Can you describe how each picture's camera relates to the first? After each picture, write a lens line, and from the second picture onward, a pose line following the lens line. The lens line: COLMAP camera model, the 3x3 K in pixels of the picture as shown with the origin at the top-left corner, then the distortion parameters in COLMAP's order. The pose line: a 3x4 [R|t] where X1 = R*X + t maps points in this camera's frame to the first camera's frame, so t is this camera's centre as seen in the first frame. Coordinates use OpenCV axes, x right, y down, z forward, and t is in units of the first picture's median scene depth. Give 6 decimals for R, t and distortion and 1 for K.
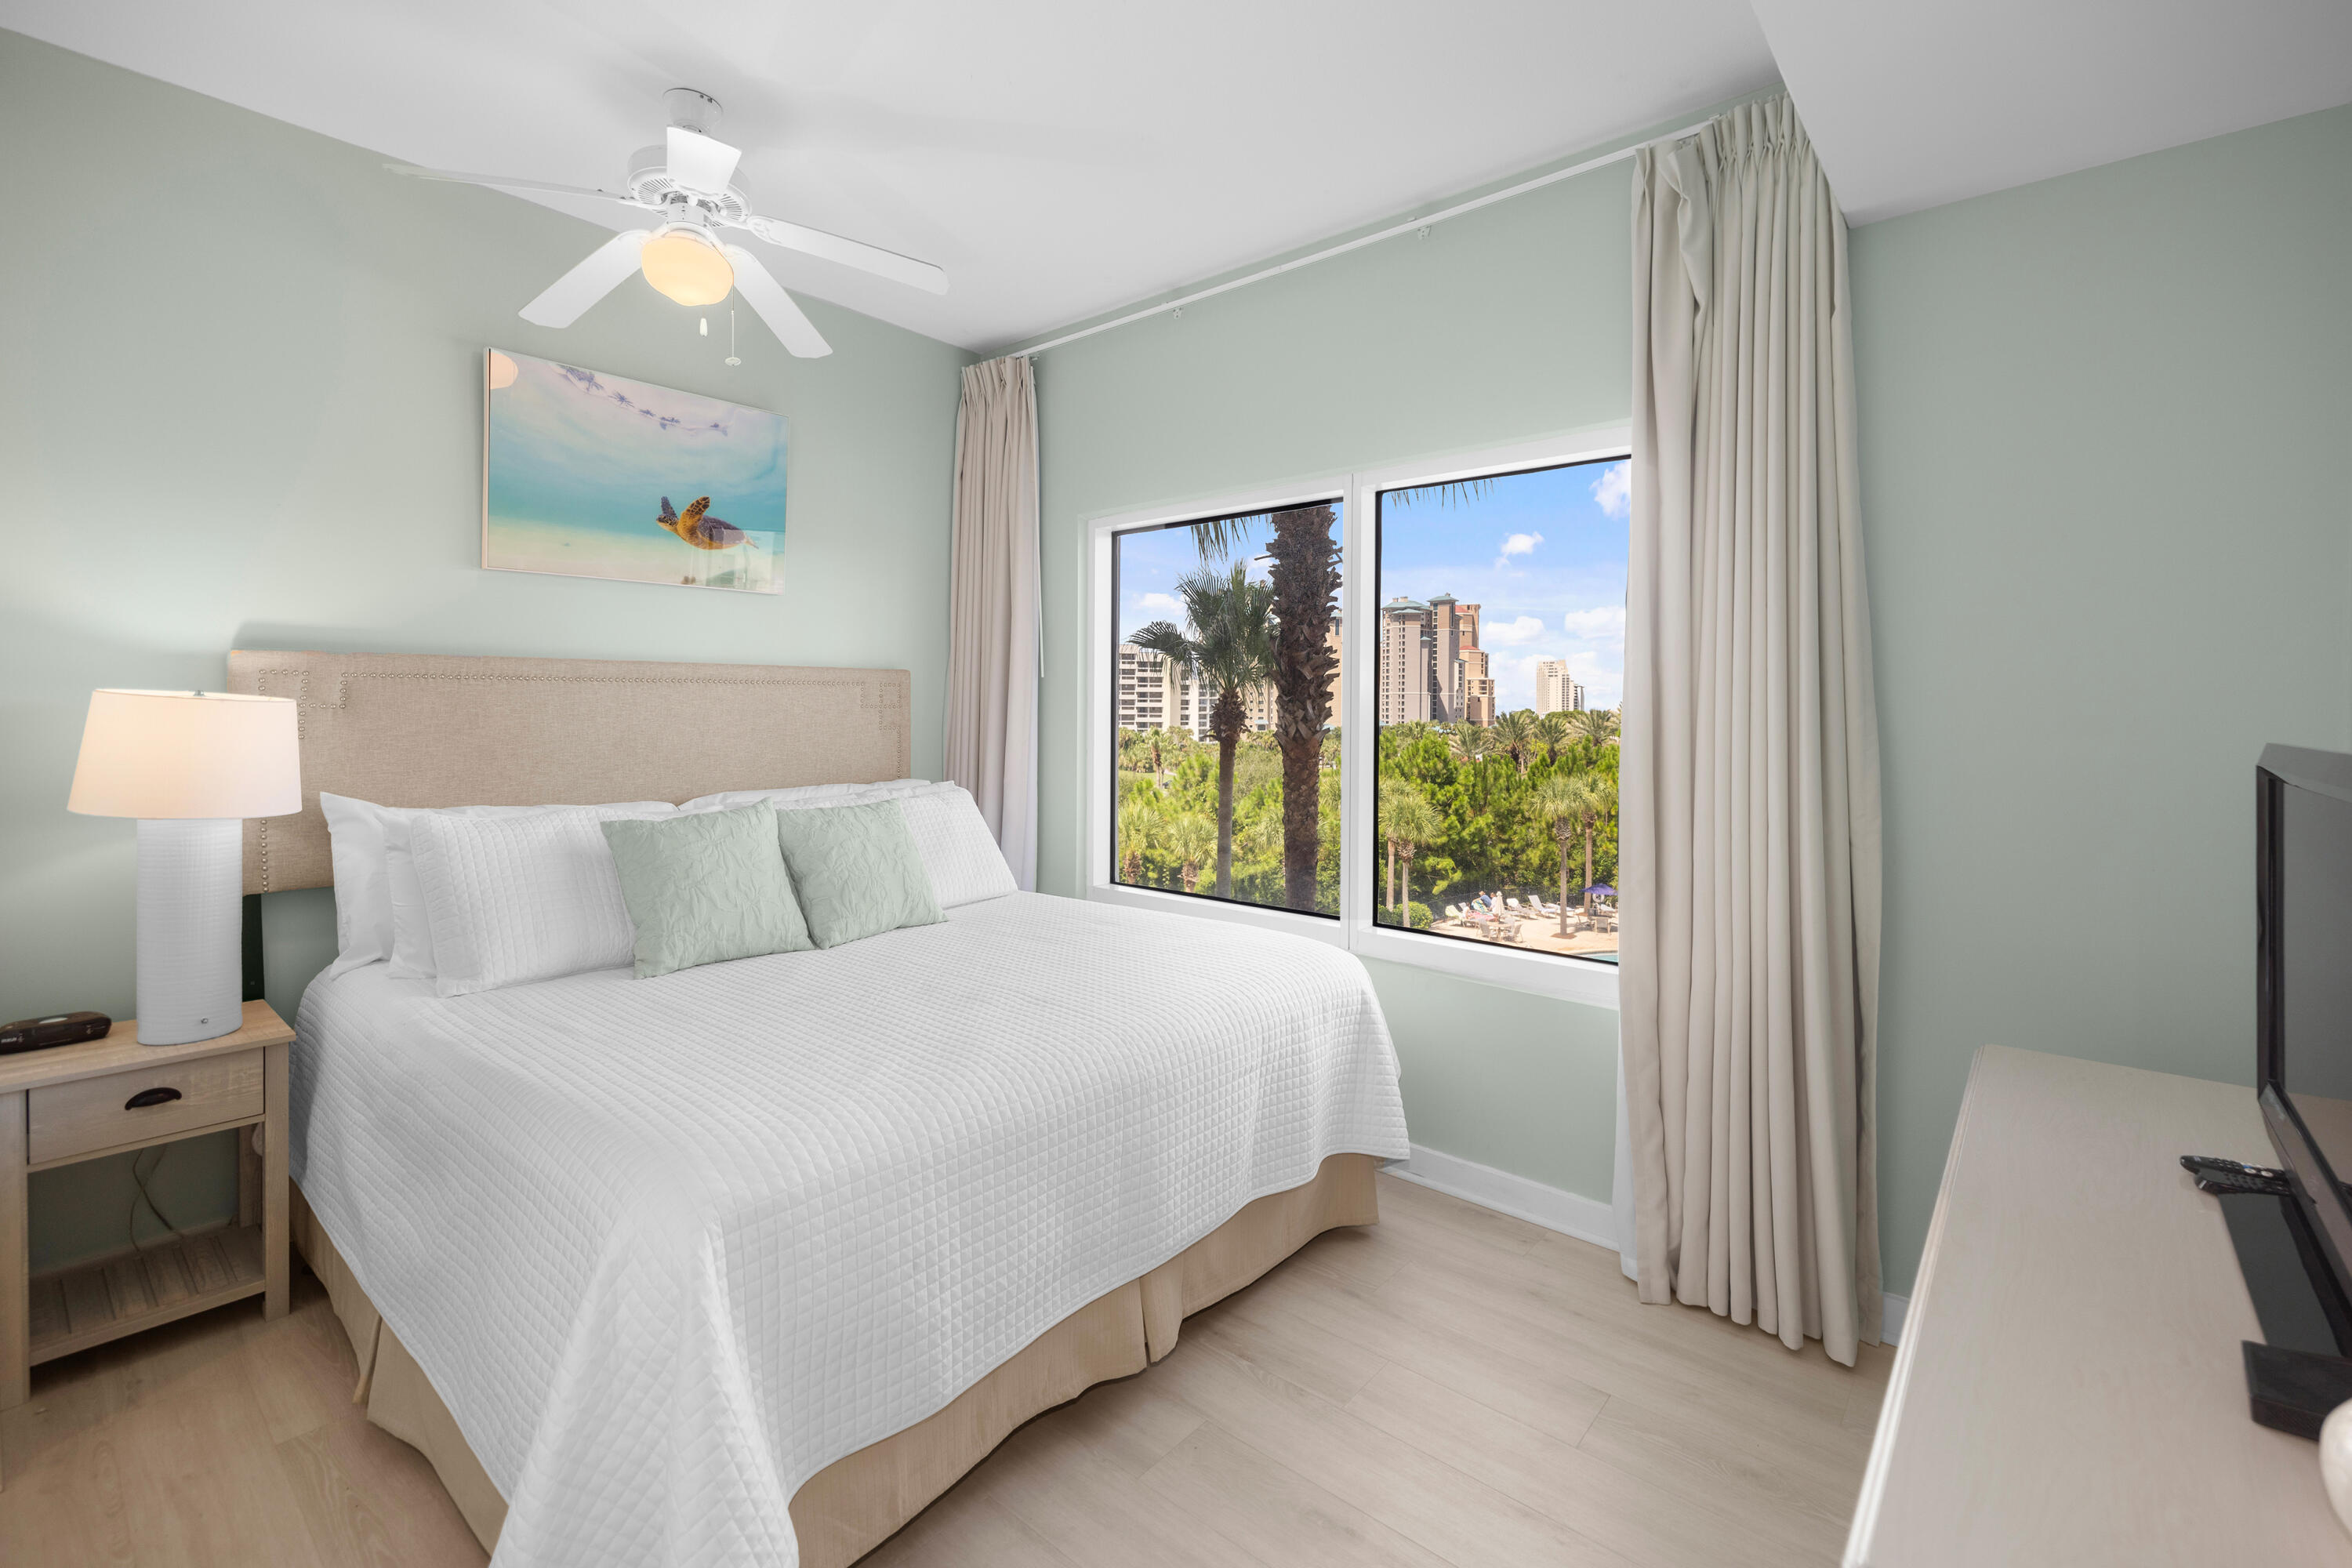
lens RADIAL K [[1027.2, 0, 1179.8], [0, 1027.2, 736.5], [0, 0, 1]] dist [-0.001876, 0.000093]
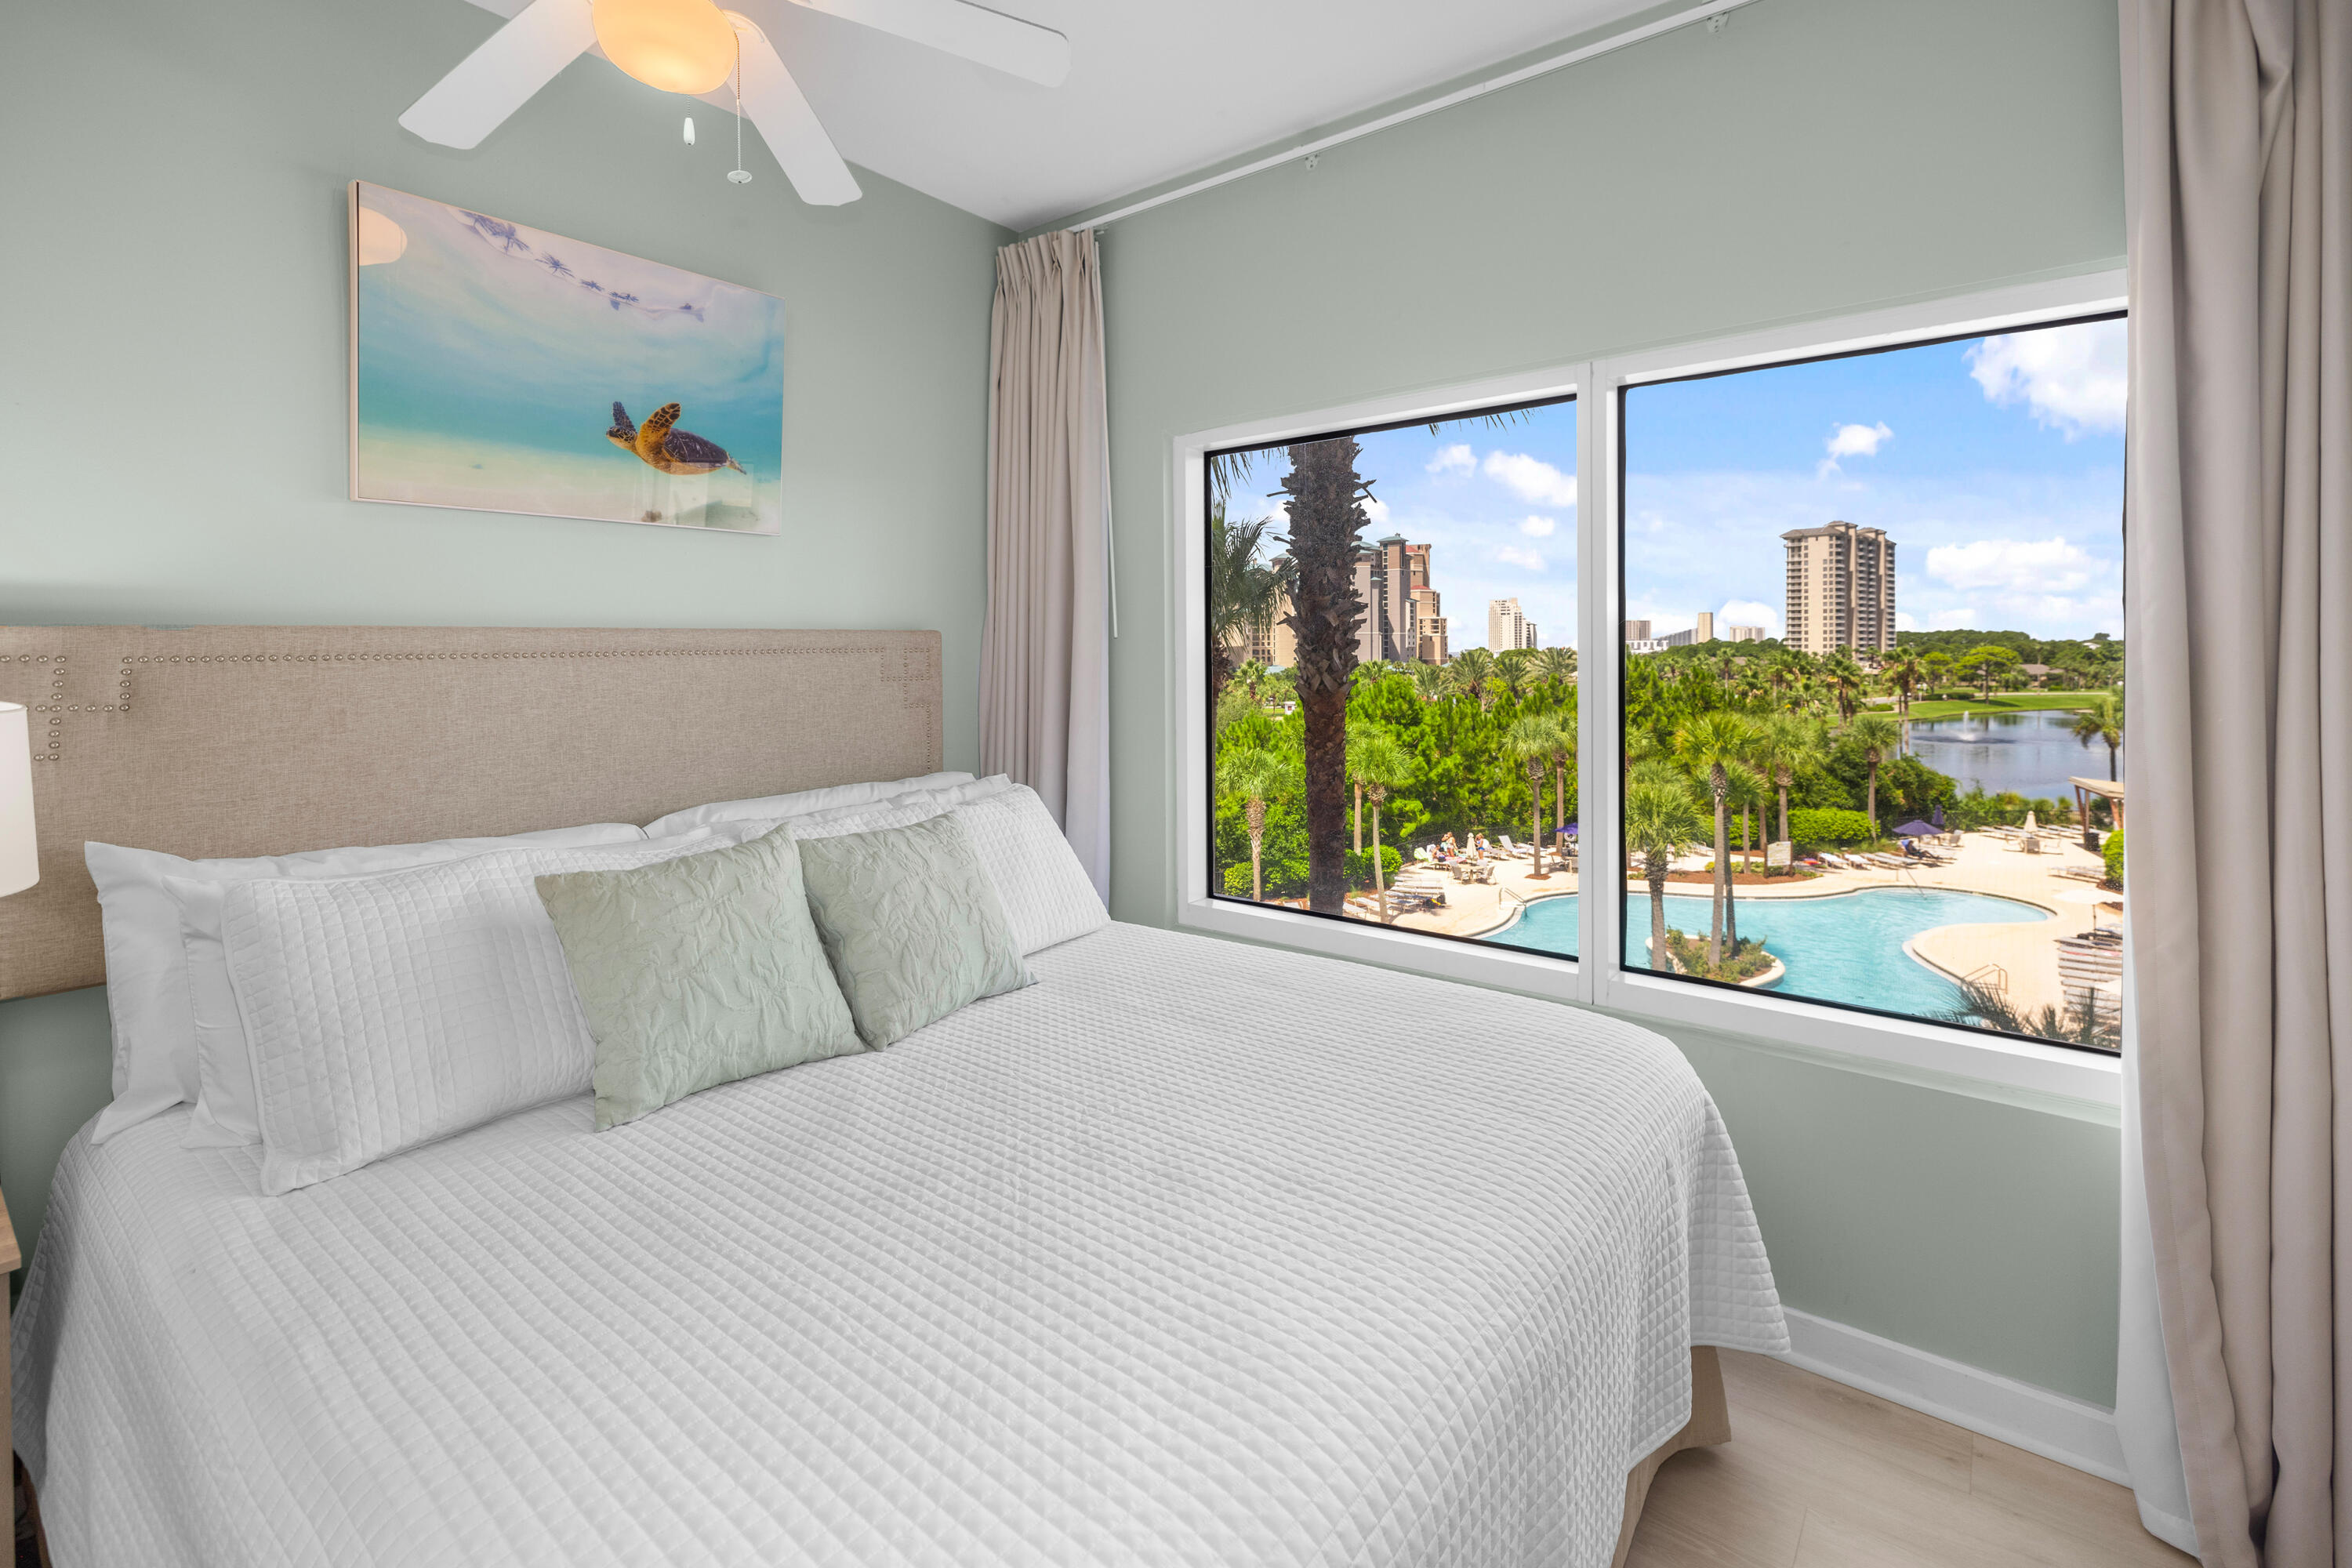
lens RADIAL K [[994.6, 0, 1174.1], [0, 994.6, 664.4], [0, 0, 1]] dist [0.002007, -0.000474]
pose [[0.997385, -0.019574, 0.069572, -0.154834], [0.020335, 0.999741, -0.010240, -0.030846], [-0.069354, 0.011628, 0.997524, 0.260506]]
